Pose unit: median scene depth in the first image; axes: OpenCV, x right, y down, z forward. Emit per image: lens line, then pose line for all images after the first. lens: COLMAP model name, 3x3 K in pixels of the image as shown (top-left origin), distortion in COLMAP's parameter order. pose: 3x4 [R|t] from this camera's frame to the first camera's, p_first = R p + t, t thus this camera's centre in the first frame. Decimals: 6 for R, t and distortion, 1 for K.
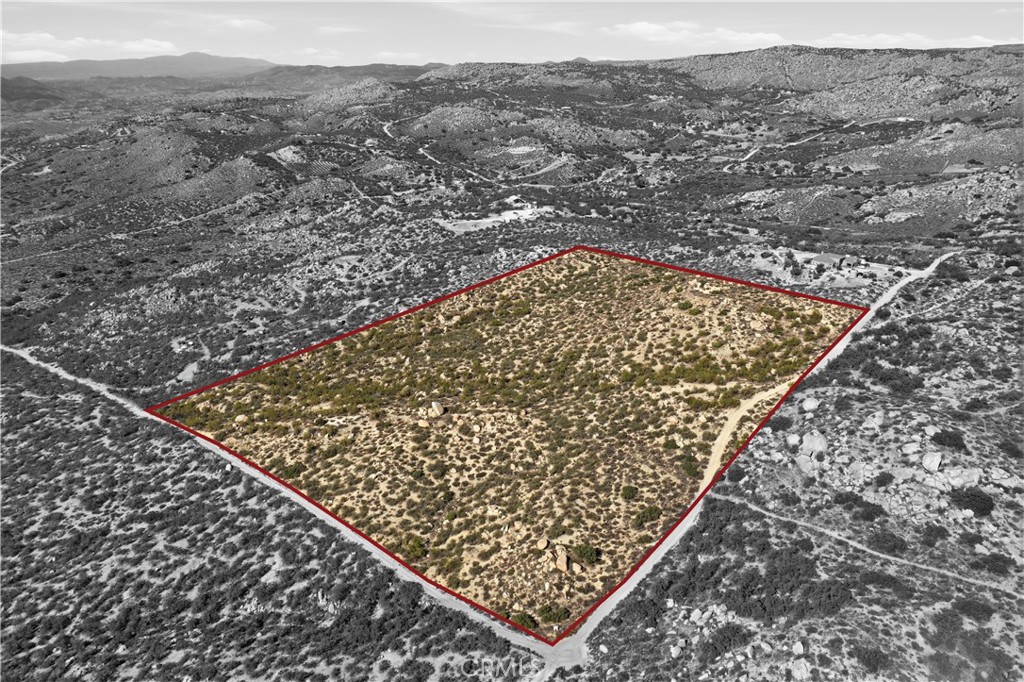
lens RADIAL K [[812.9, 0, 513.4], [0, 812.9, 339.0], [0, 0, 1]] dist [-0.011159, 0.007389]
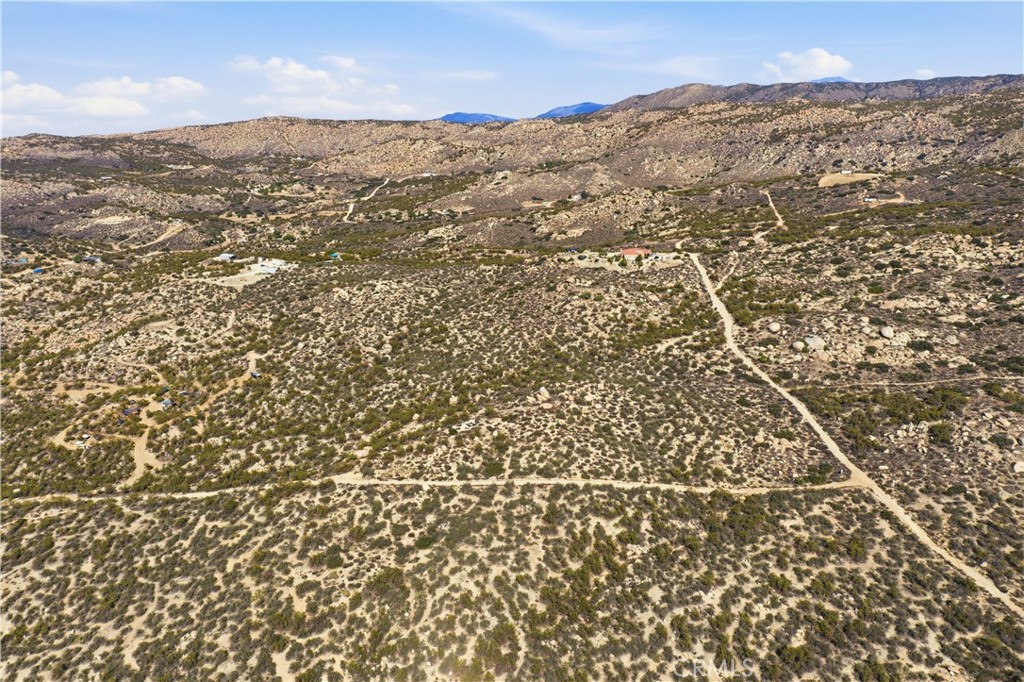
lens RADIAL K [[812.9, 0, 515.5], [0, 812.9, 338.2], [0, 0, 1]] dist [-0.011159, 0.007389]
pose [[0.772259, -0.161466, 0.614447, -0.853544], [0.215508, 0.976398, -0.014278, 0.021205], [-0.597639, 0.143444, 0.788829, 0.141829]]
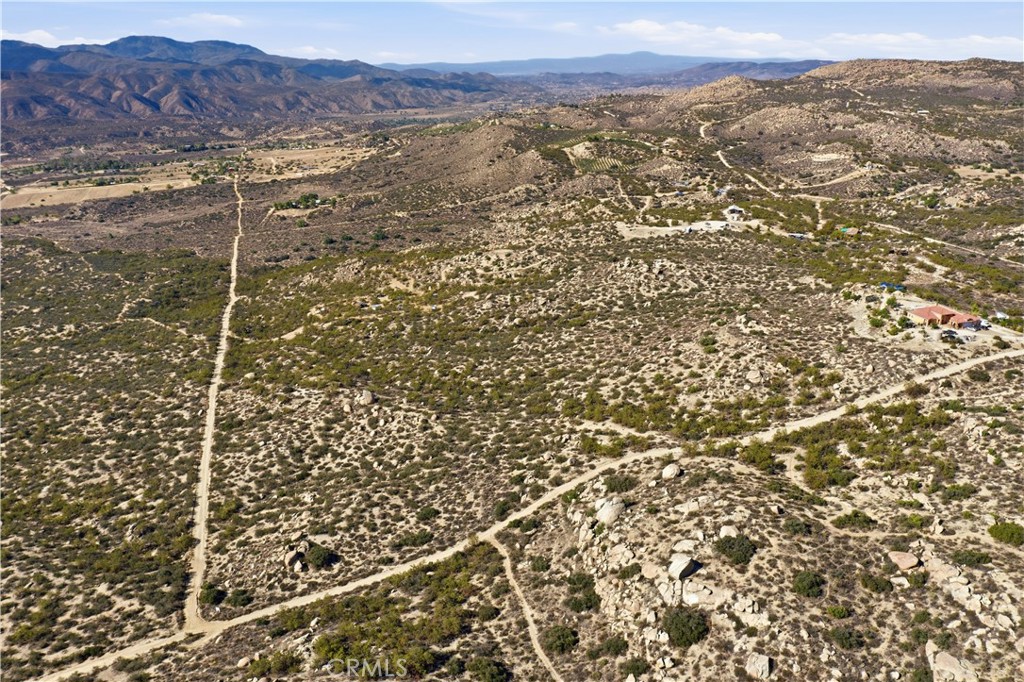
lens RADIAL K [[812.9, 0, 510.2], [0, 812.9, 333.5], [0, 0, 1]] dist [-0.011159, 0.007389]
pose [[0.873884, 0.150574, -0.462227, 0.577804], [-0.151526, 0.987822, 0.035317, -0.065183], [0.461916, 0.039177, 0.886058, 0.163001]]
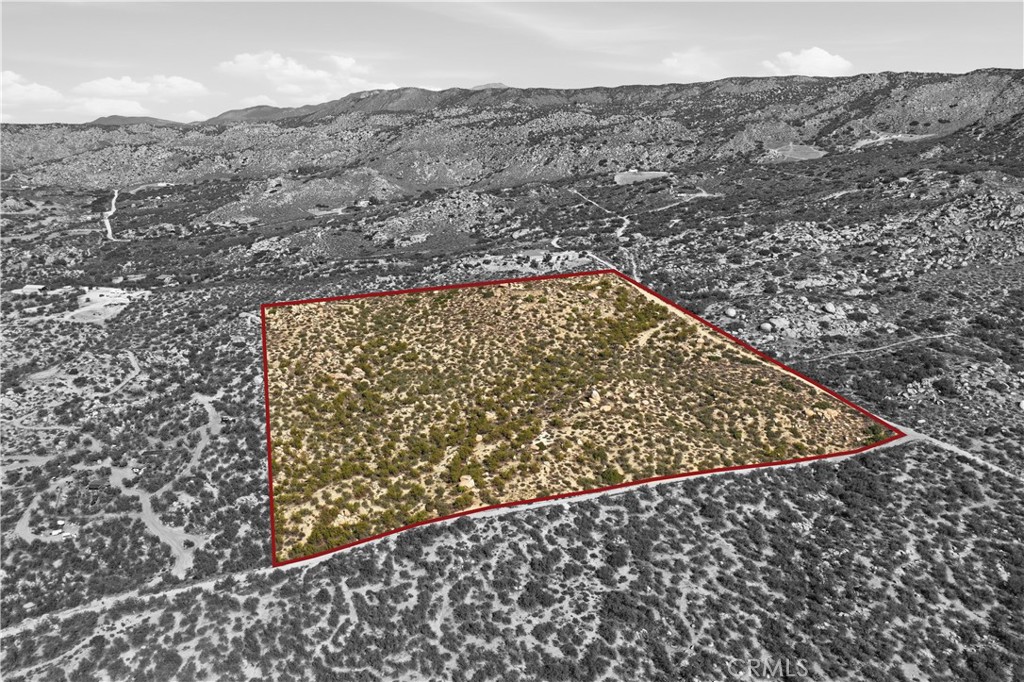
lens RADIAL K [[812.9, 0, 517.1], [0, 812.9, 336.1], [0, 0, 1]] dist [-0.011159, 0.007389]
pose [[0.475563, -0.219549, 0.851844, -1.151879], [0.300774, 0.950575, 0.077082, -0.118632], [-0.826665, 0.219555, 0.518093, 0.527717]]
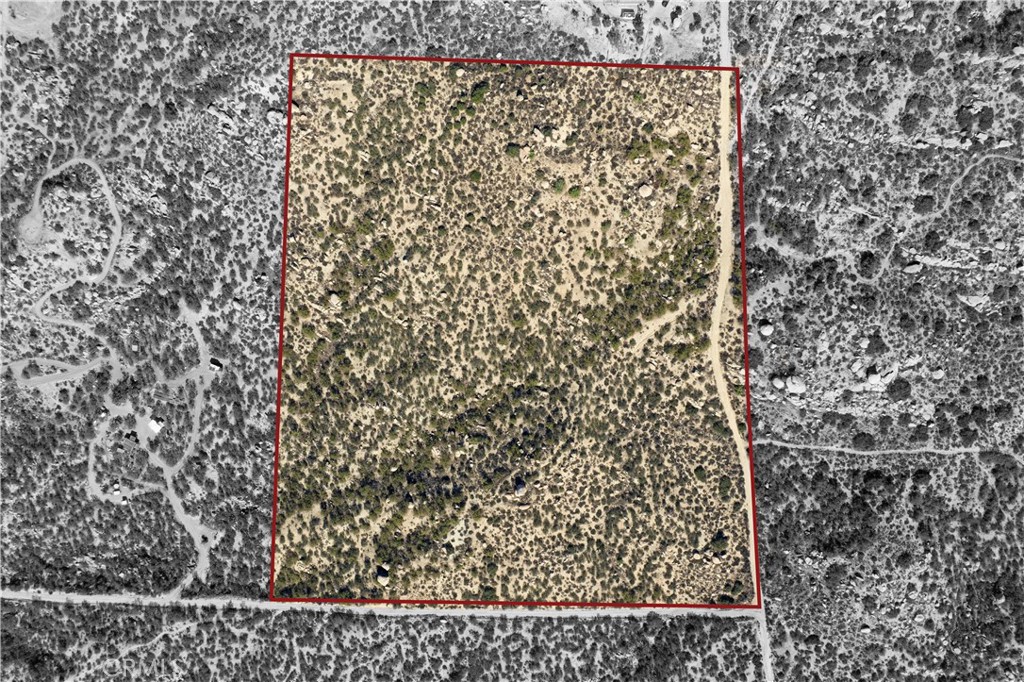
lens RADIAL K [[812.9, 0, 512.9], [0, 812.9, 335.9], [0, 0, 1]] dist [-0.011159, 0.007389]
pose [[0.715241, -0.698571, -0.020707, 0.093820], [0.256373, 0.234698, 0.937651, -1.213912], [-0.650156, -0.675956, 0.346960, 0.790399]]
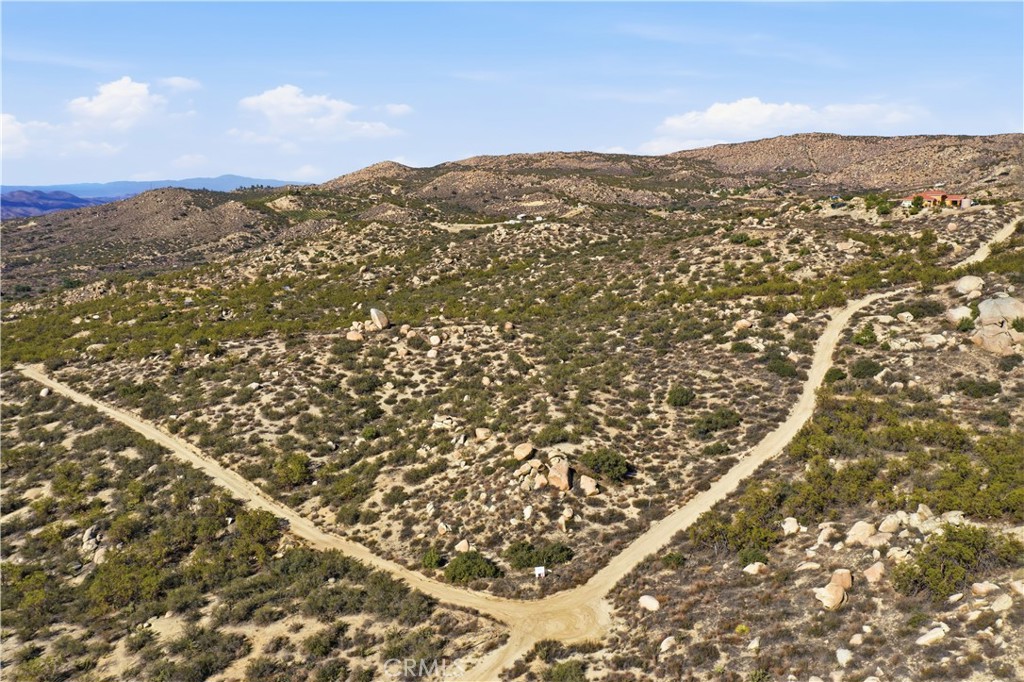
lens RADIAL K [[812.9, 0, 512.6], [0, 812.9, 339.3], [0, 0, 1]] dist [-0.011159, 0.007389]
pose [[0.999662, 0.005372, -0.025427, 0.033953], [-0.008924, 0.989870, -0.141698, 0.207201], [0.024408, 0.141878, 0.989583, 0.378743]]
